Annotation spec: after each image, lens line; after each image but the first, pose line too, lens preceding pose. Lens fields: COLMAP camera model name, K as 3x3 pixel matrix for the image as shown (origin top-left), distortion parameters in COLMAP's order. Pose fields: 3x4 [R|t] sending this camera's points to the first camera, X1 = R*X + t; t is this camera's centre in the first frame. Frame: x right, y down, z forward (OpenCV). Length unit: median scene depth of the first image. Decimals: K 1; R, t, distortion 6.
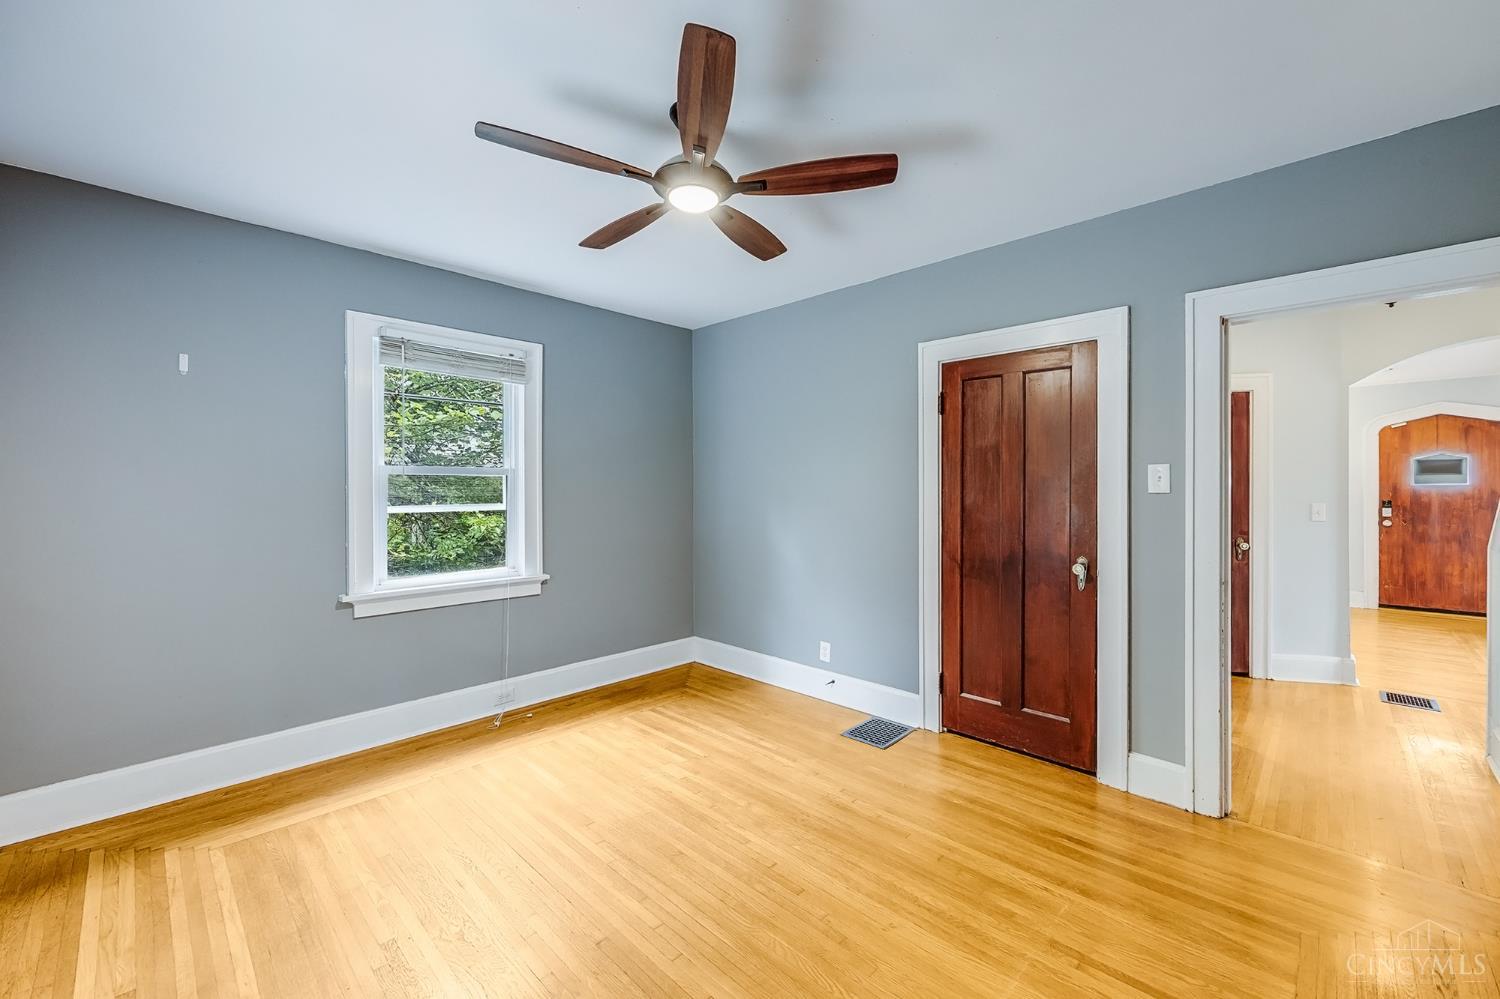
lens RADIAL K [[608.4, 0, 749.0], [0, 608.4, 494.1], [0, 0, 1]] dist [0.000575, 0.000201]
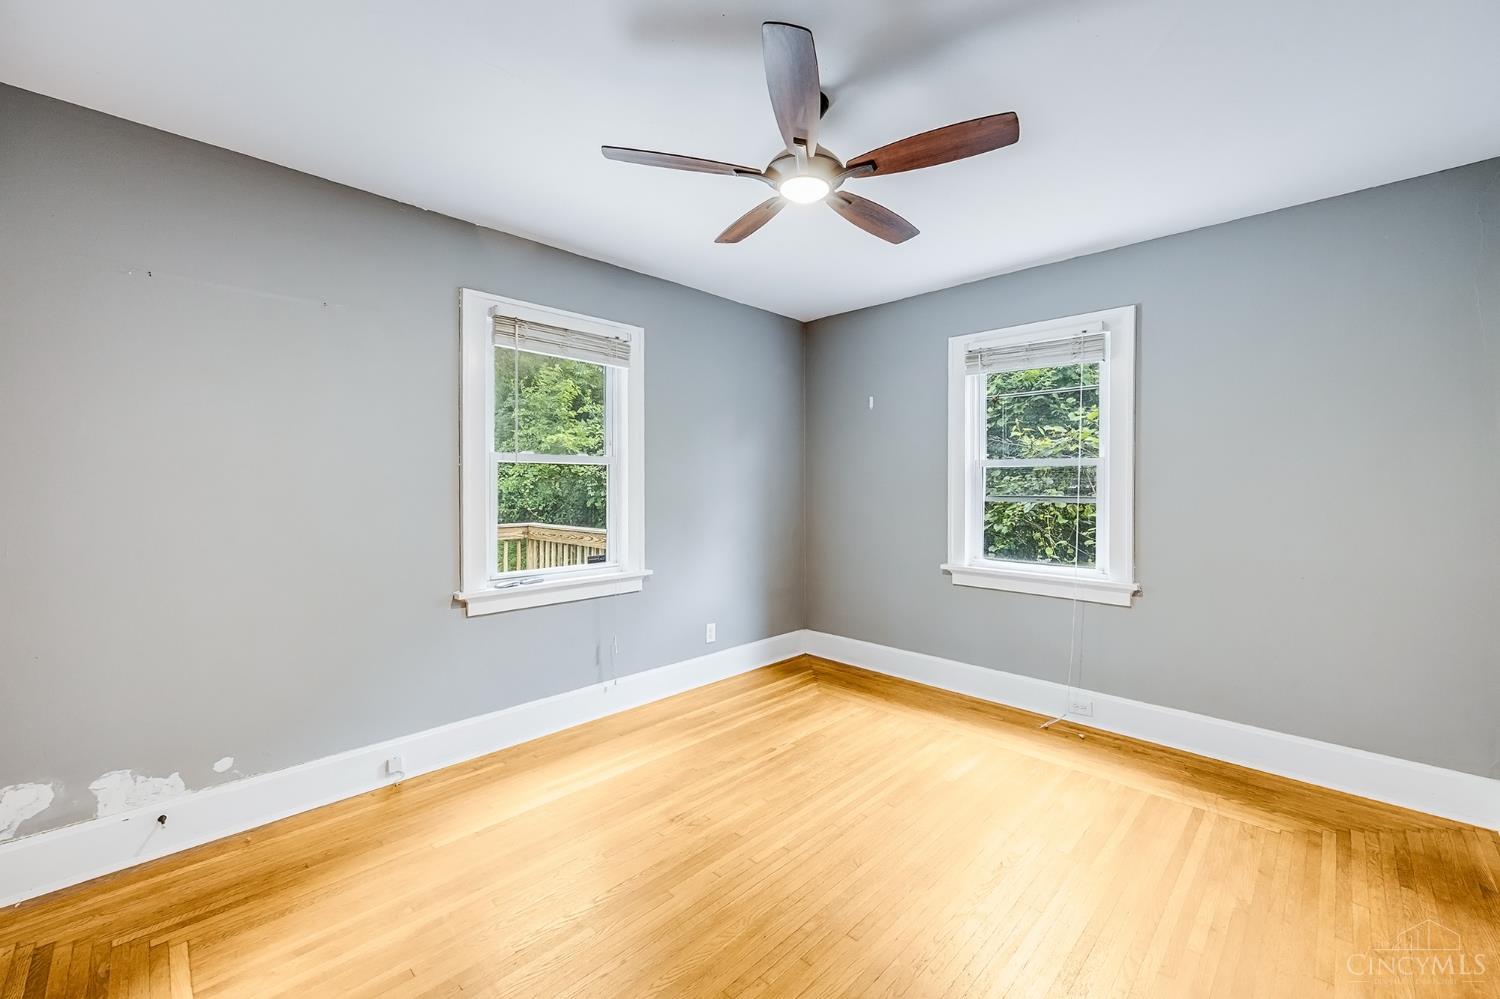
lens RADIAL K [[581.6, 0, 731.7], [0, 581.6, 489.2], [0, 0, 1]] dist [0.000029, 0.000092]
pose [[-0.004651, 0.016378, -0.999855, 0.564859], [-0.005506, 0.999850, 0.016404, -0.007269], [0.999974, 0.005582, -0.004560, 0.576245]]
